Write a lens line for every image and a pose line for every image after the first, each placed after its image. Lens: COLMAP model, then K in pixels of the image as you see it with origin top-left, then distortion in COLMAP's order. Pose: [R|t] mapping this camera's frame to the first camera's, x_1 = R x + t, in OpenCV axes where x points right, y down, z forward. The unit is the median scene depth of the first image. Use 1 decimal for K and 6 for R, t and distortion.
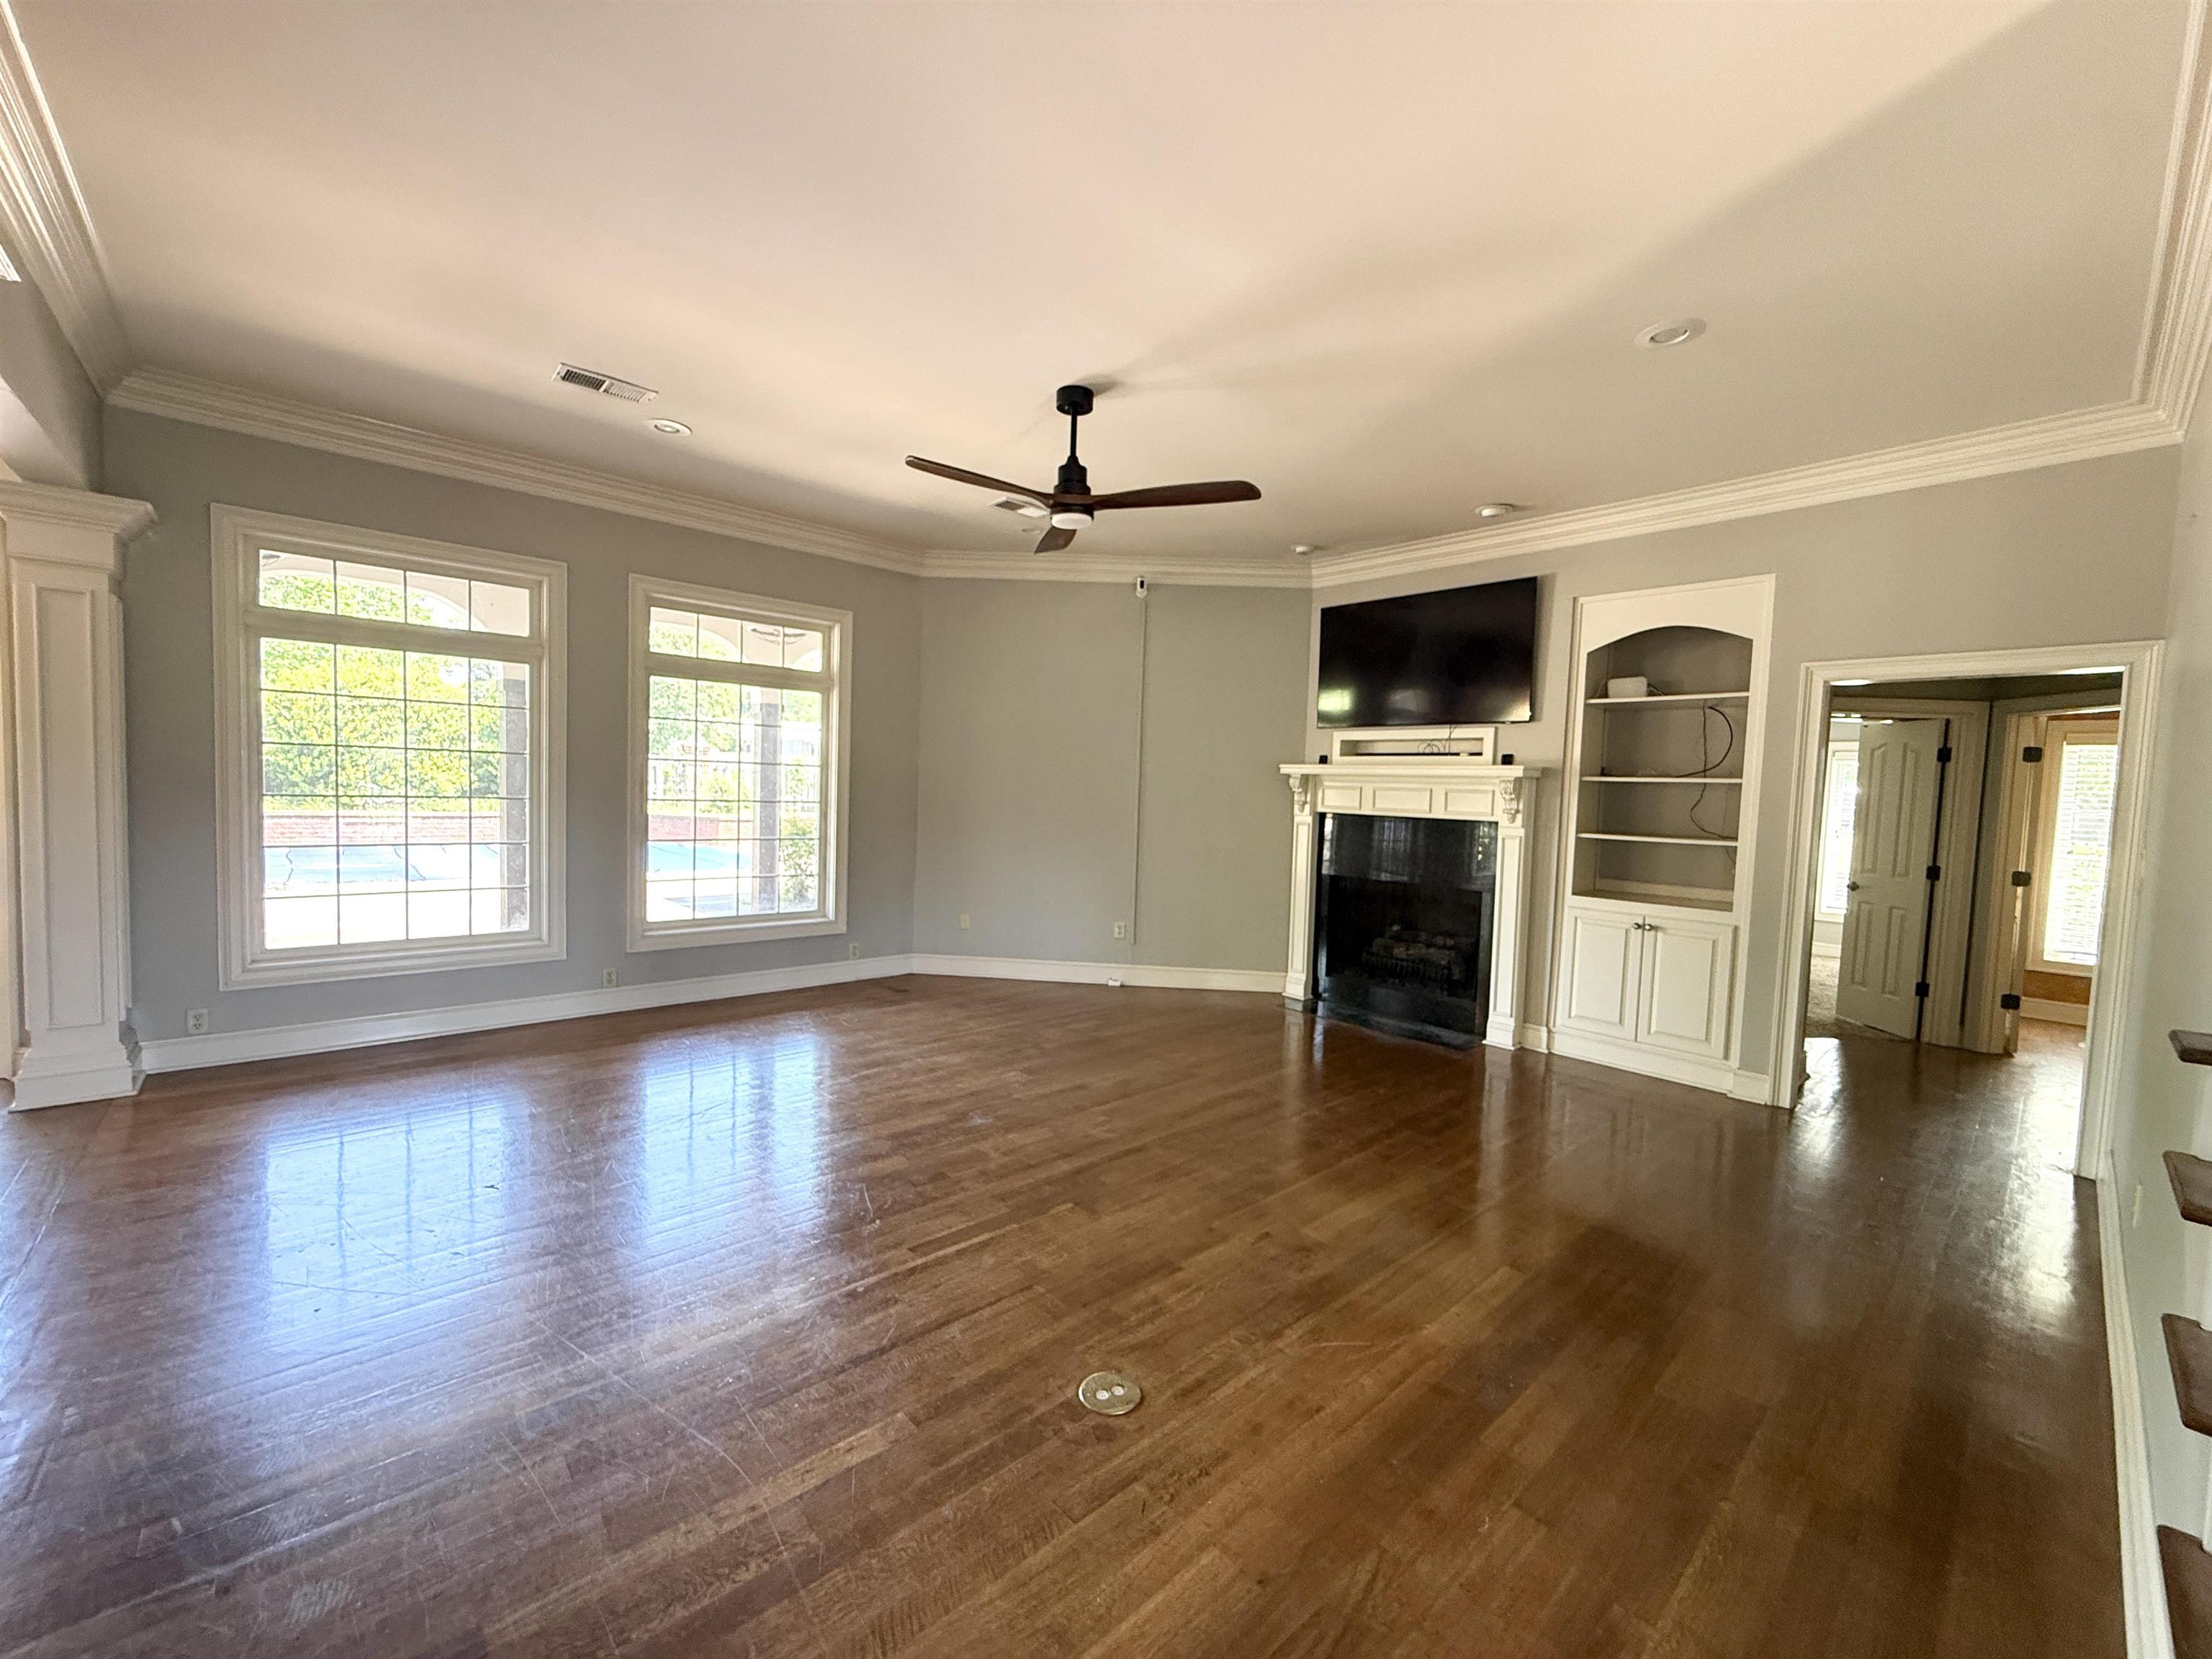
lens RADIAL K [[891.2, 0, 1109.5], [0, 891.2, 831.9], [0, 0, 1]] dist [-0.001511, 0.002111]
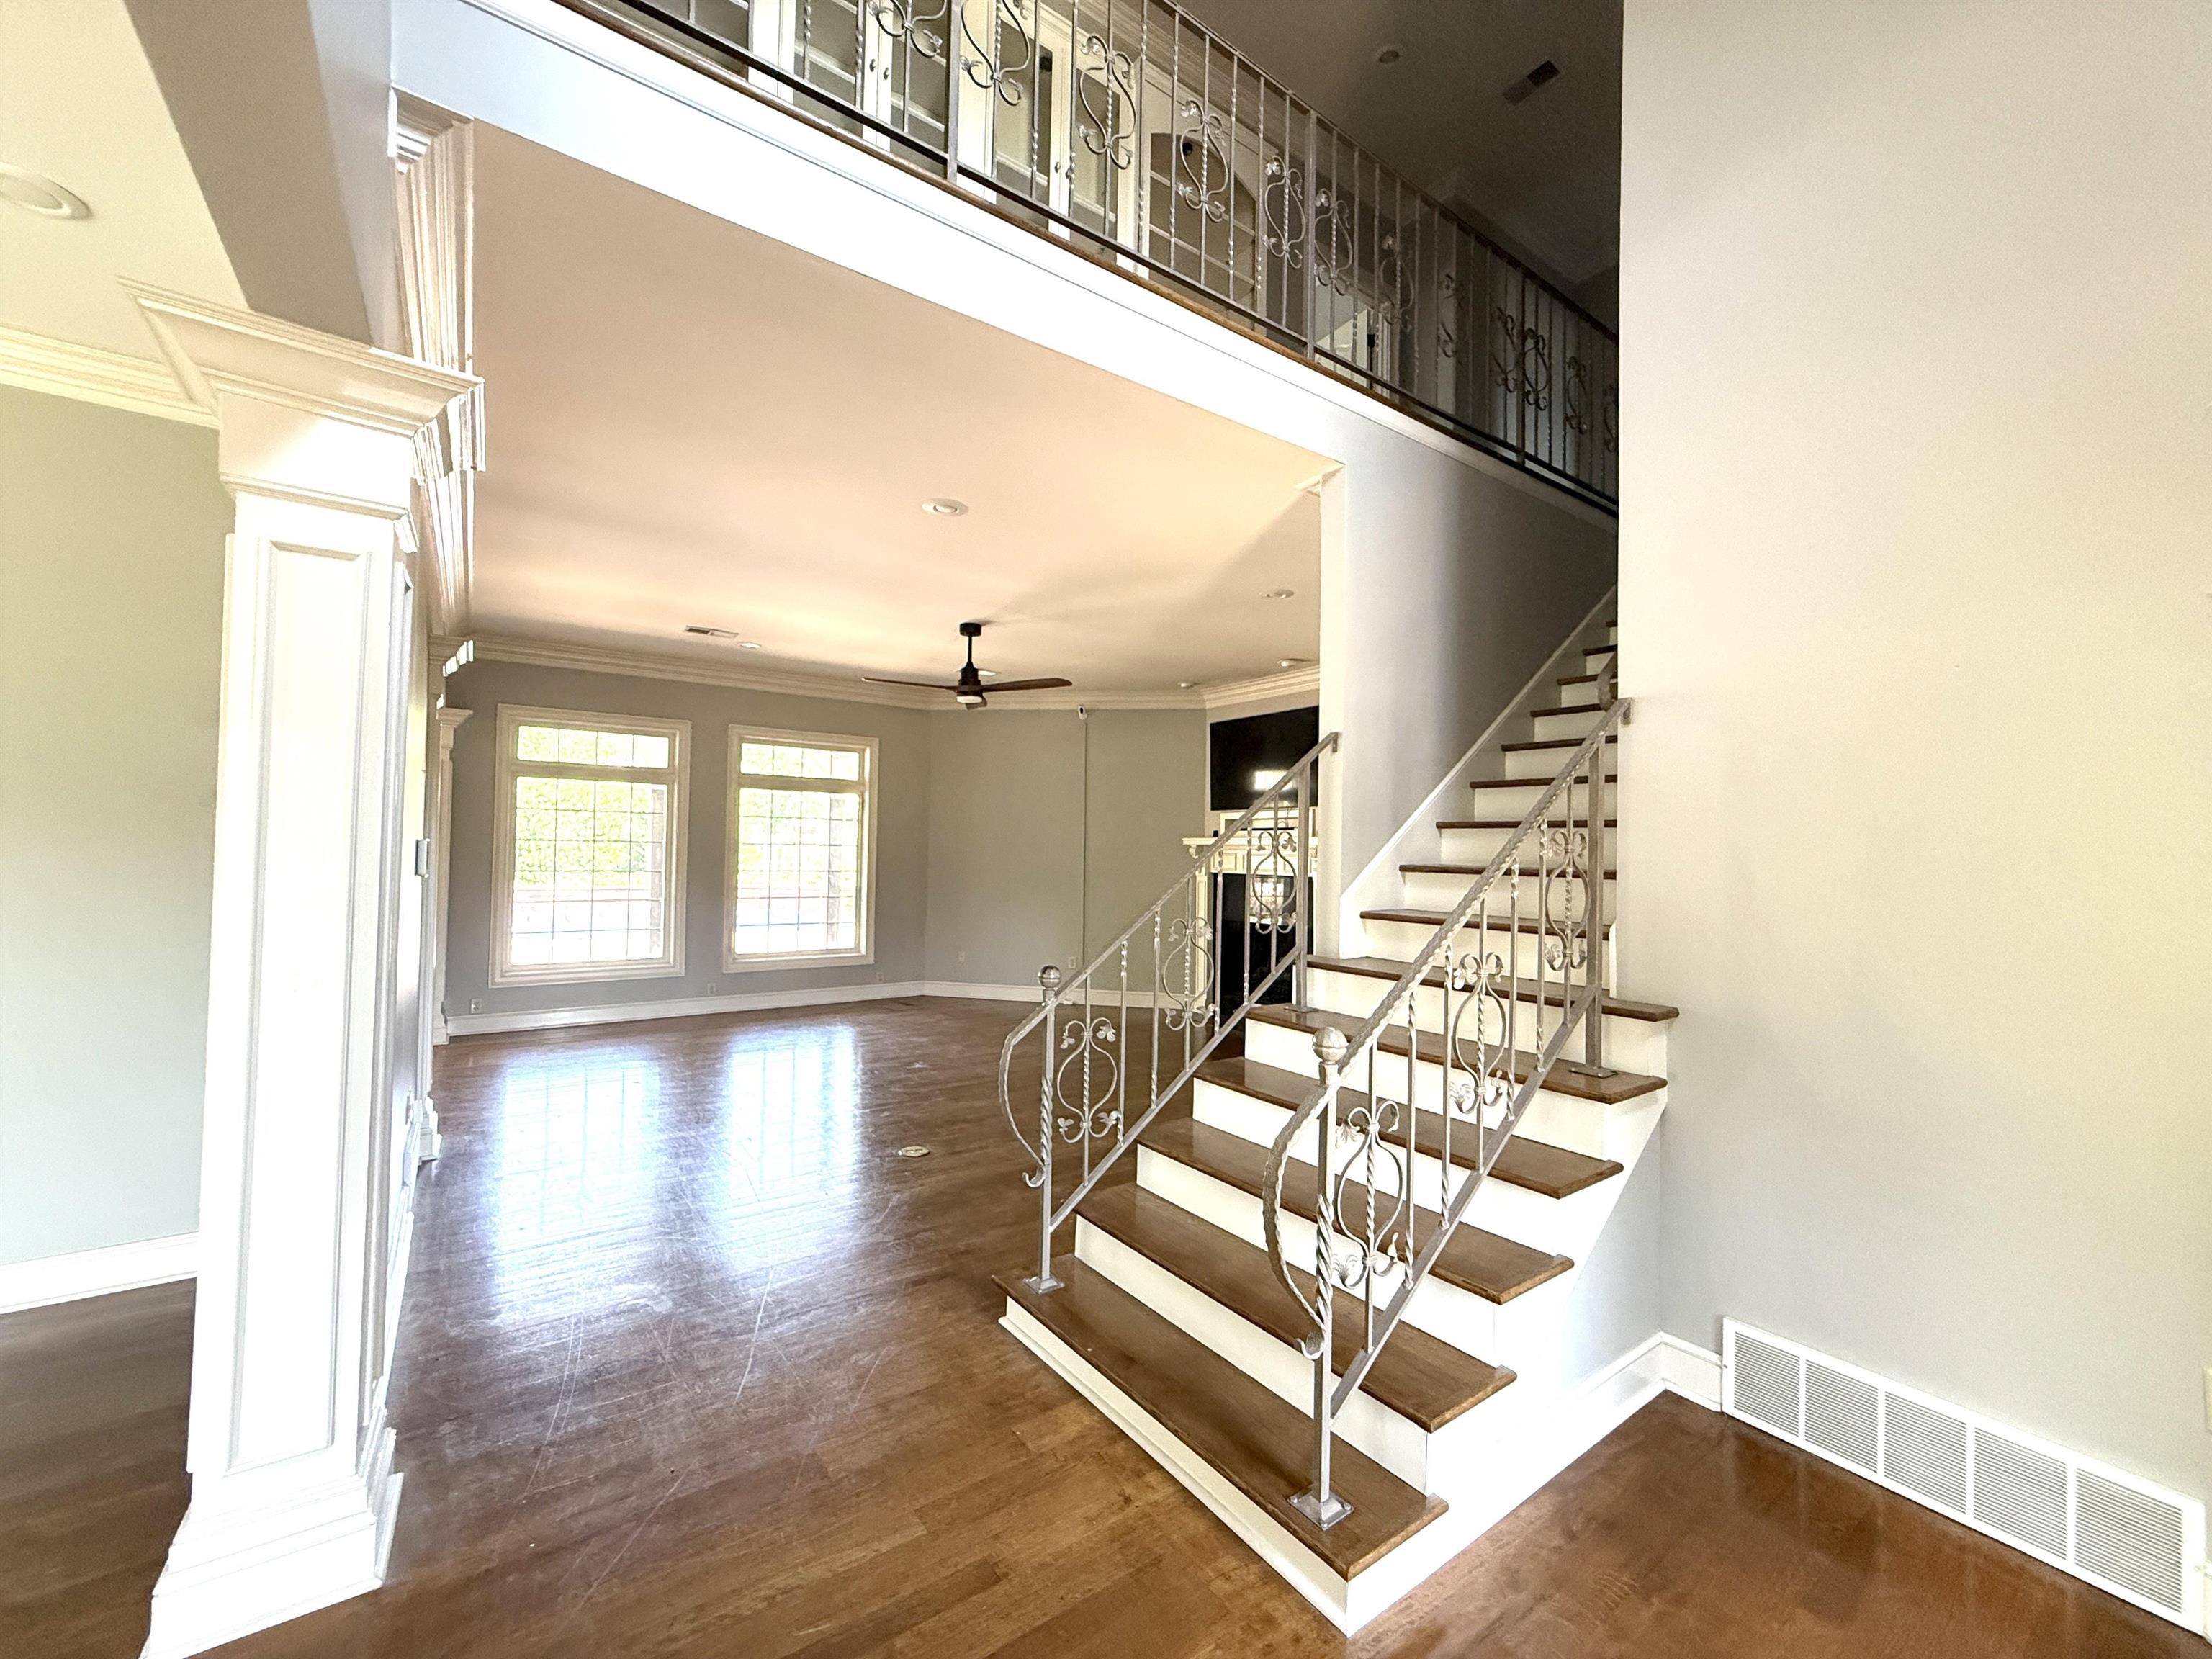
lens RADIAL K [[891.2, 0, 1105.2], [0, 891.2, 834.5], [0, 0, 1]] dist [-0.001511, 0.002111]
pose [[0.992303, -0.020168, -0.122180, 0.291001], [0.011110, 0.997169, -0.074366, 0.022236], [0.123334, 0.072436, 0.989718, -0.431424]]
